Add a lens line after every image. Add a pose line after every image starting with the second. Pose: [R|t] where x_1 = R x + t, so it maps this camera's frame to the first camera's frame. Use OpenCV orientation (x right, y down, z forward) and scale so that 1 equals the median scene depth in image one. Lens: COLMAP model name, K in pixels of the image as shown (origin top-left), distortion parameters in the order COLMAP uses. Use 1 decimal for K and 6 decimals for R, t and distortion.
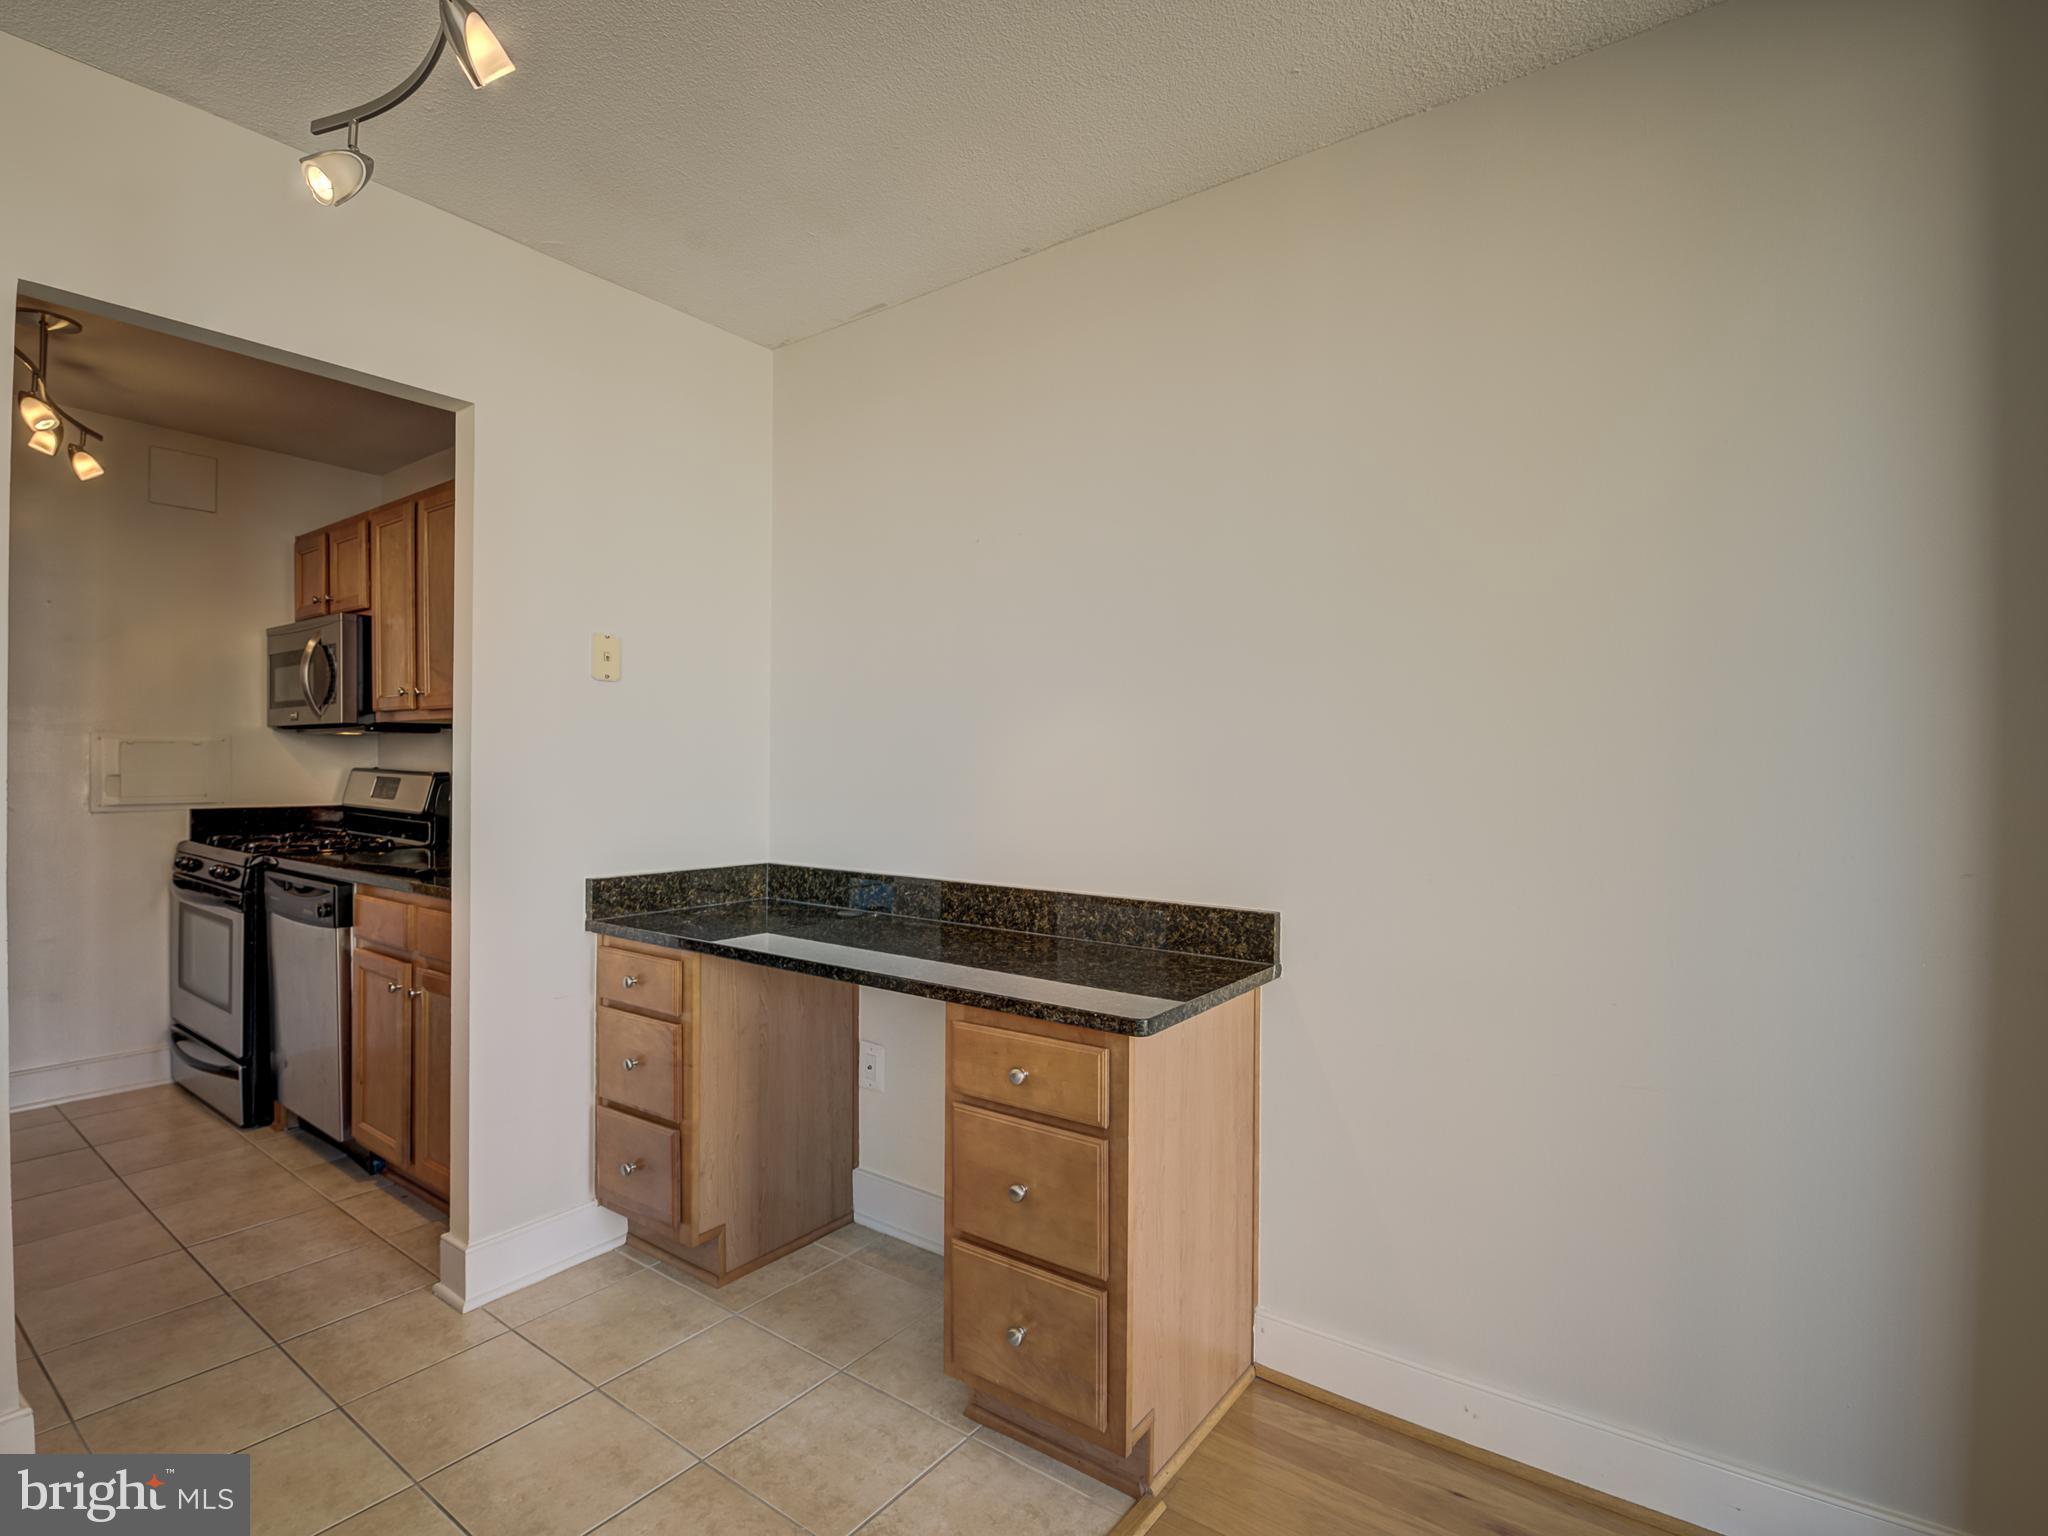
lens RADIAL K [[1002.6, 0, 1009.9], [0, 1002.6, 770.2], [0, 0, 1]] dist [-0.003200, -0.010390]
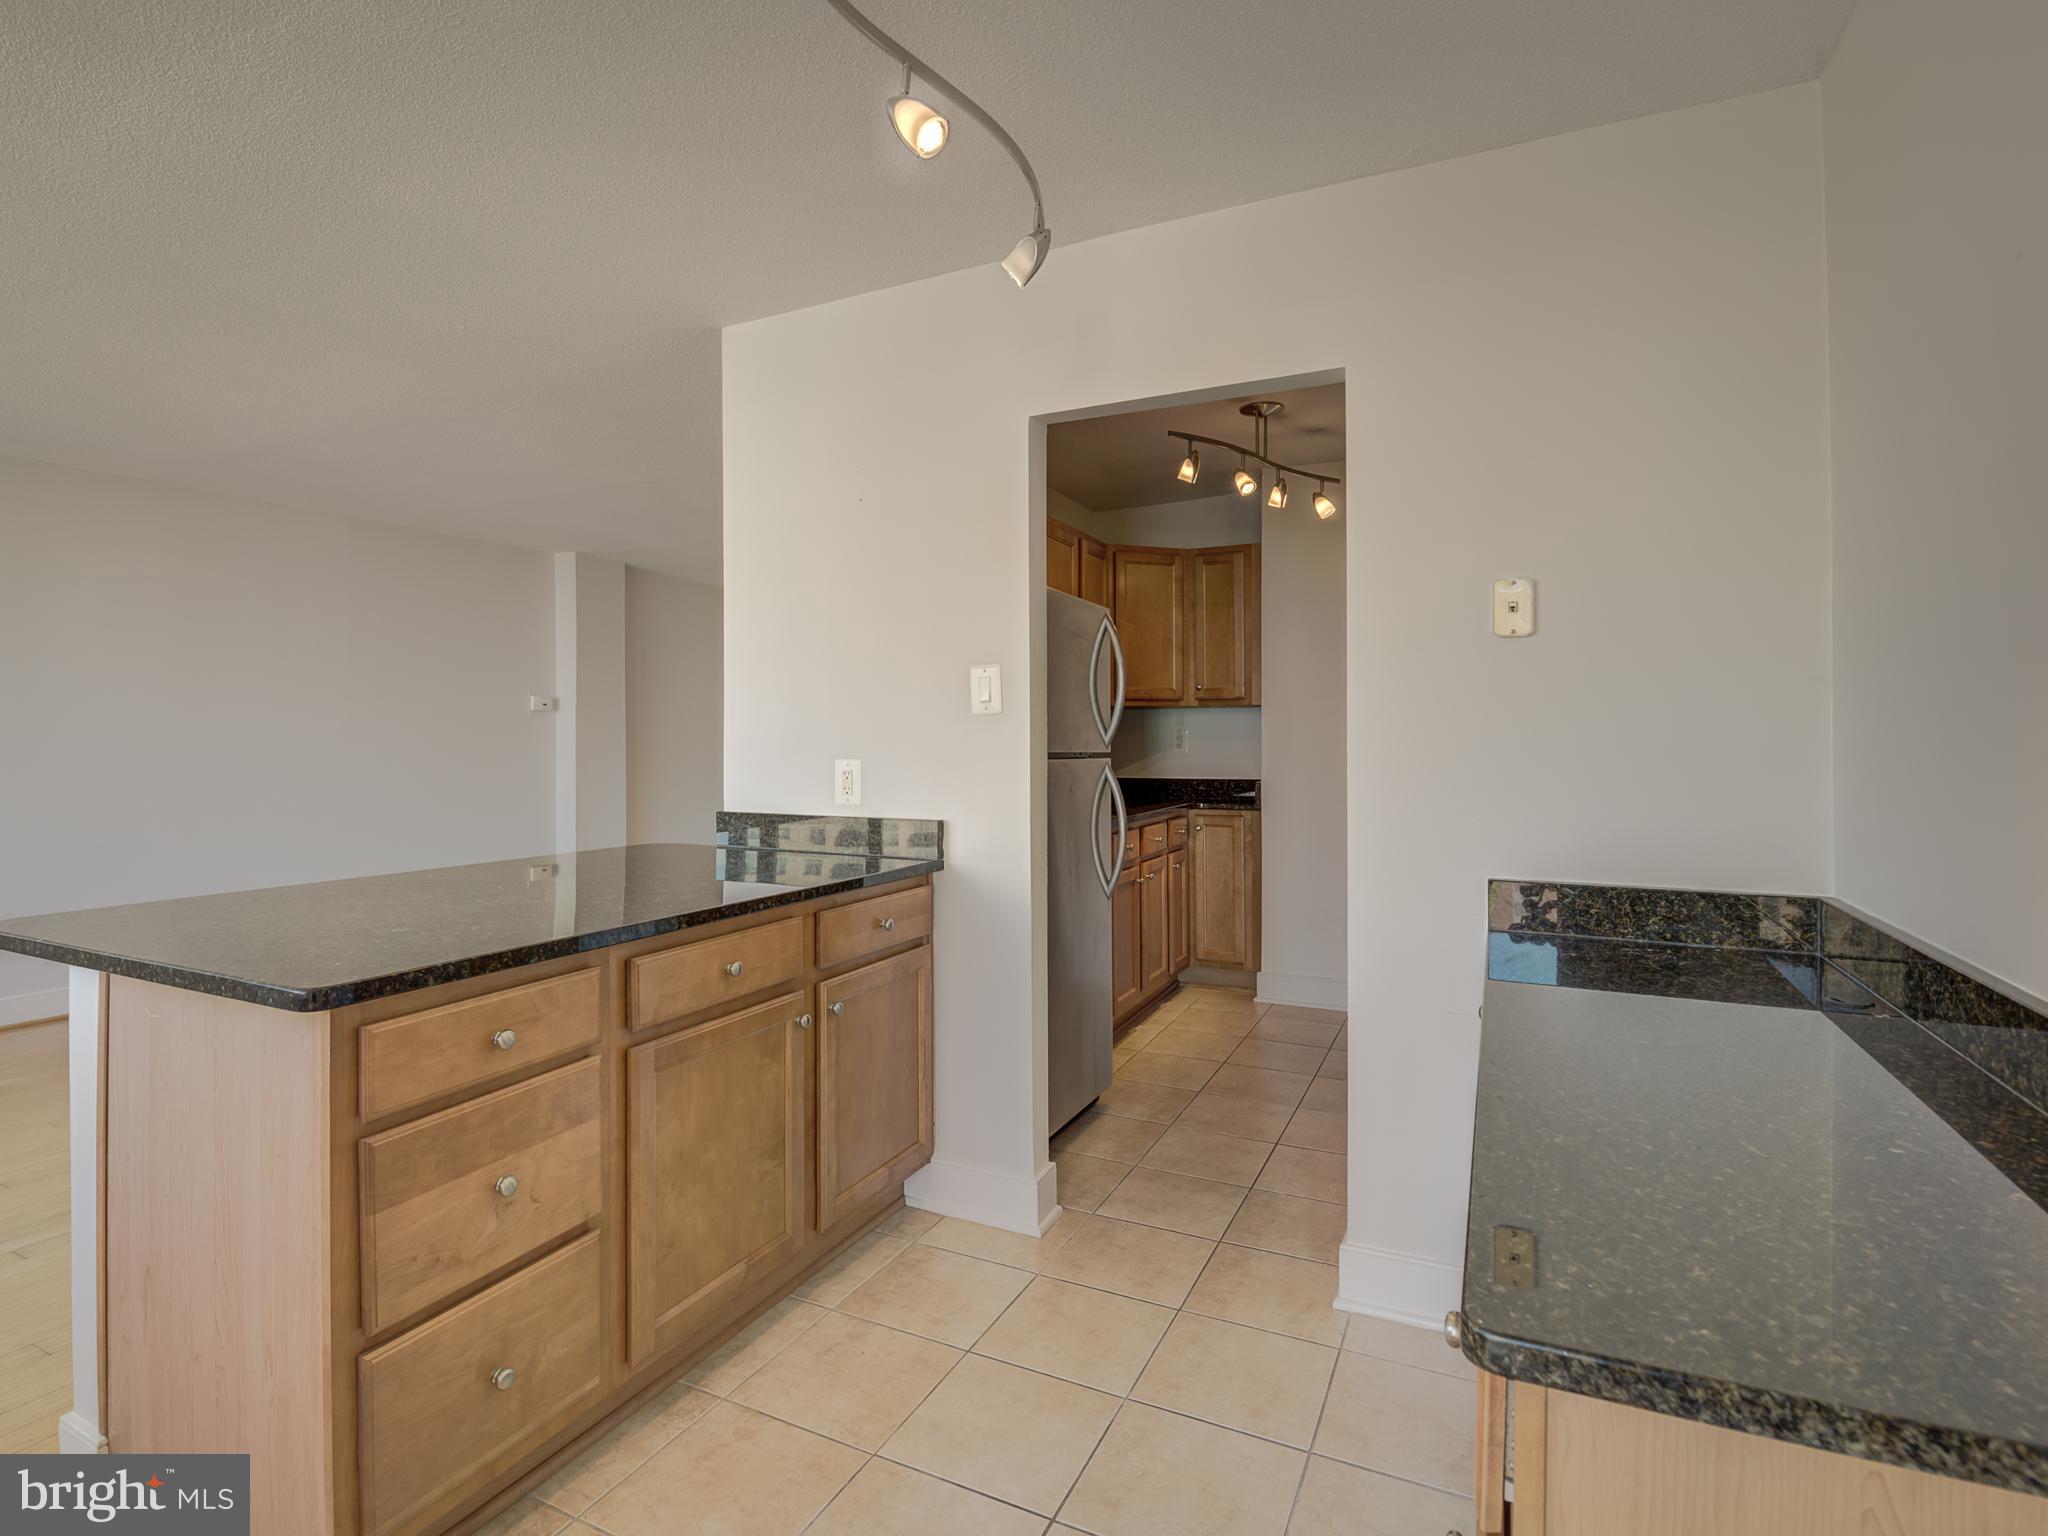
lens RADIAL K [[1018.1, 0, 1012.8], [0, 1018.1, 737.3], [0, 0, 1]] dist [0.001353, -0.012528]
pose [[0.183460, -0.008158, -0.982993, 0.291211], [-0.005885, 0.999939, -0.009397, 0.001341], [0.983010, 0.007509, 0.183401, 0.400197]]
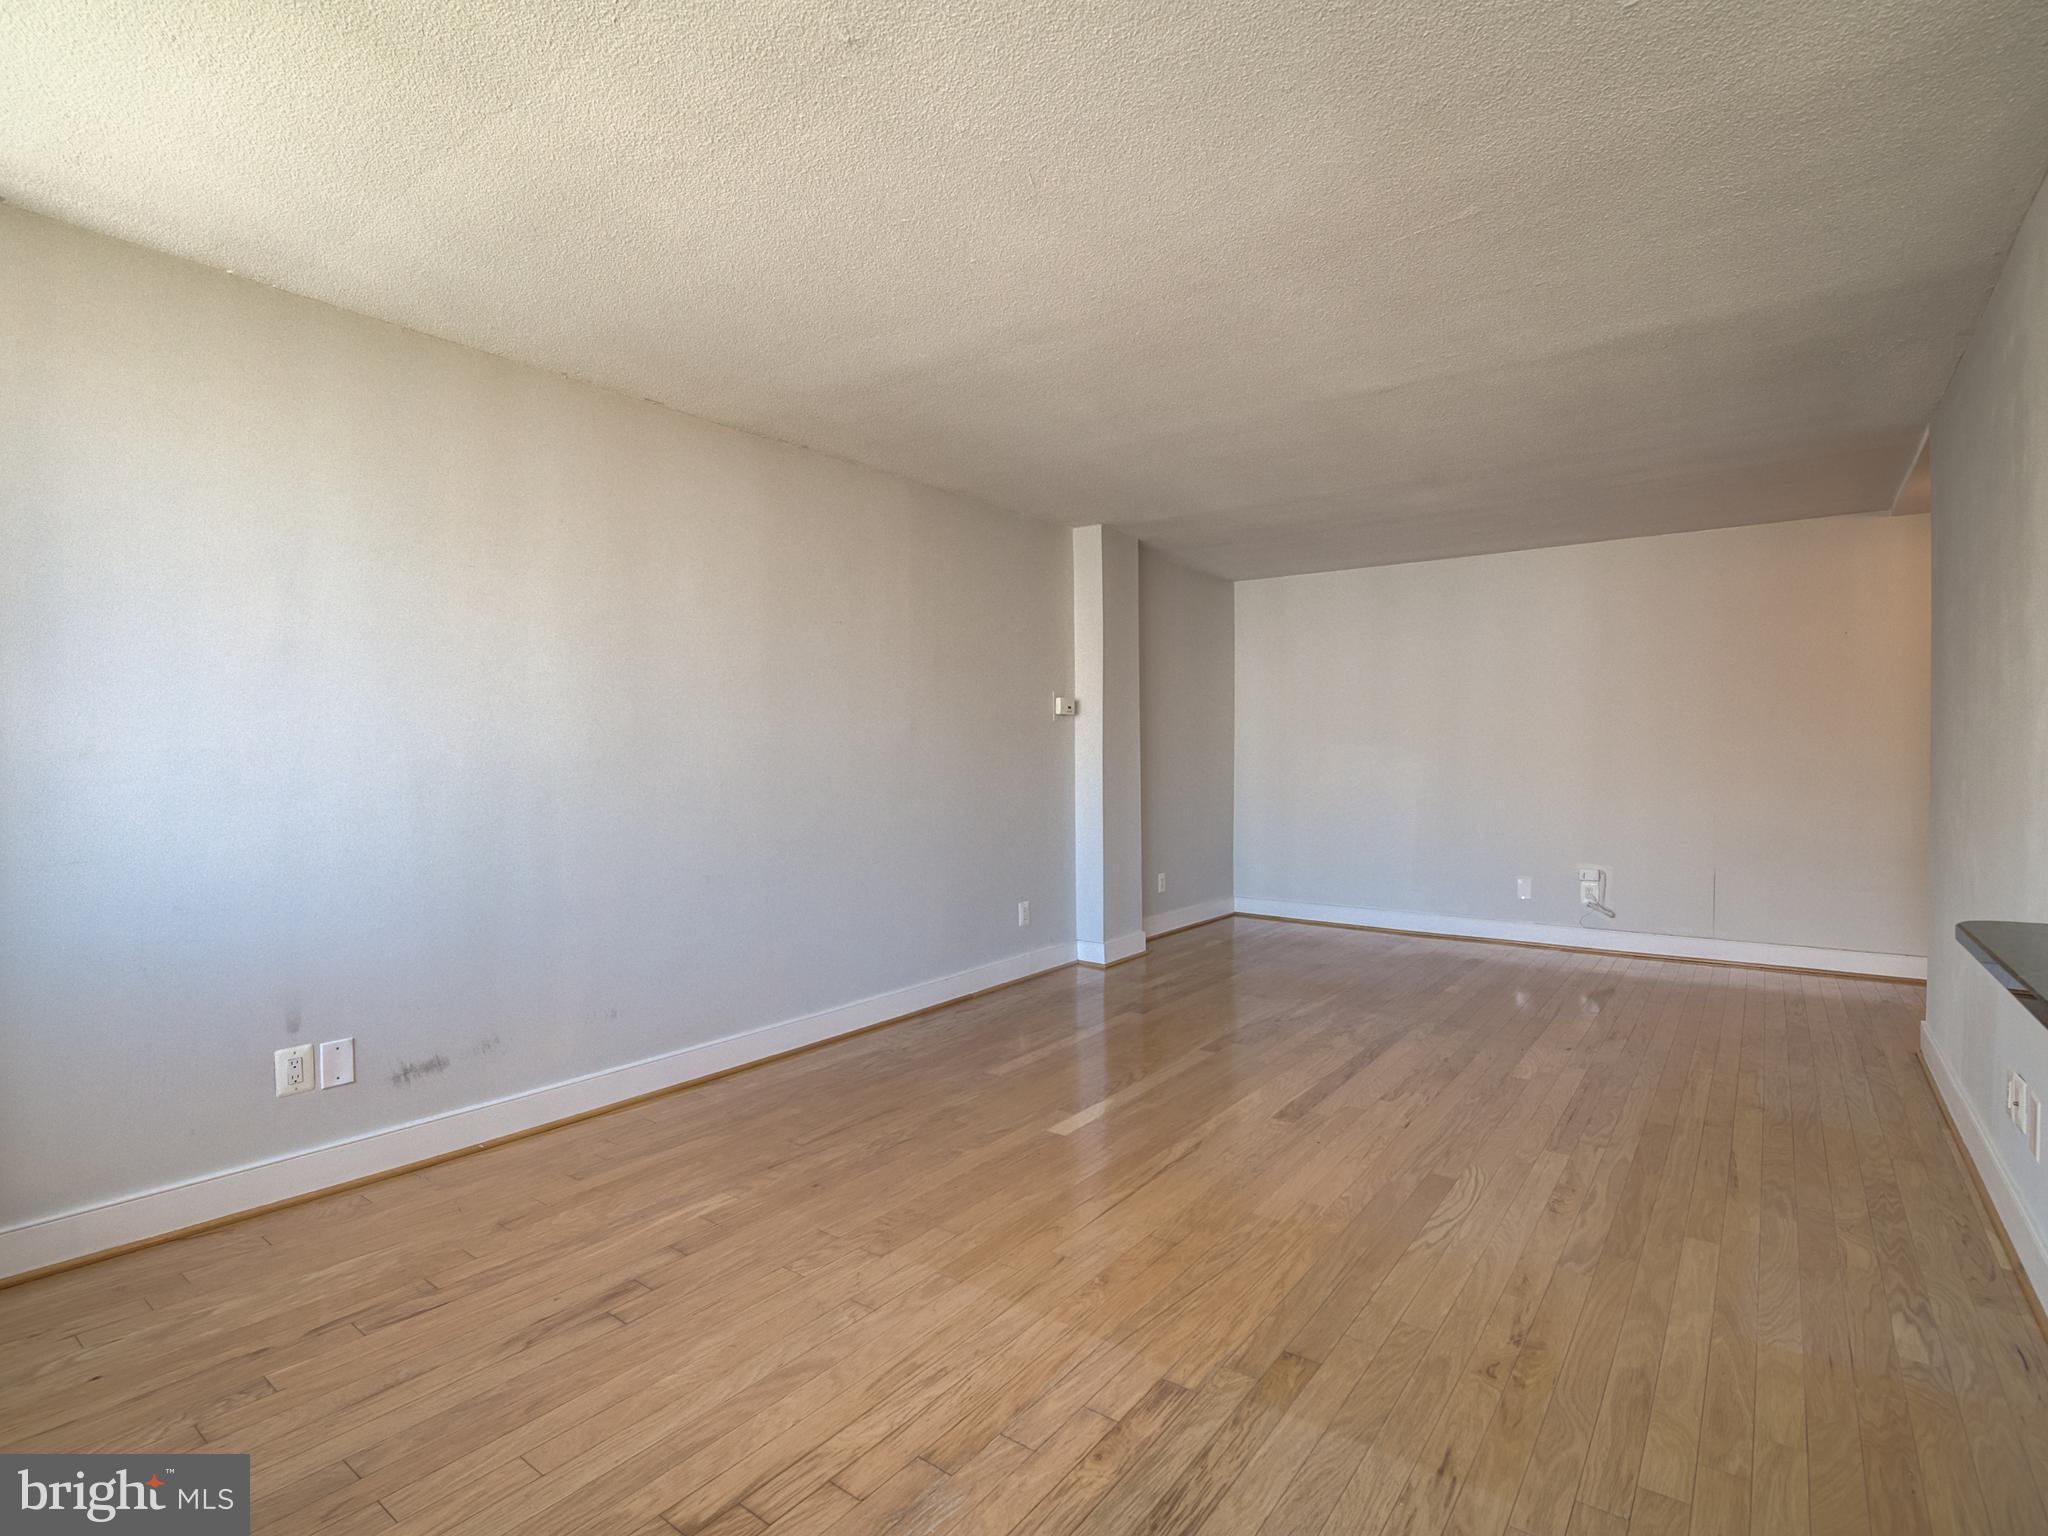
lens RADIAL K [[1002.6, 0, 1009.9], [0, 1002.6, 770.2], [0, 0, 1]] dist [-0.003200, -0.010390]
pose [[-0.008973, 0.011258, -0.999896, -0.255533], [-0.001662, 0.999935, 0.011273, 0.012775], [0.999958, 0.001763, -0.008953, -0.332839]]
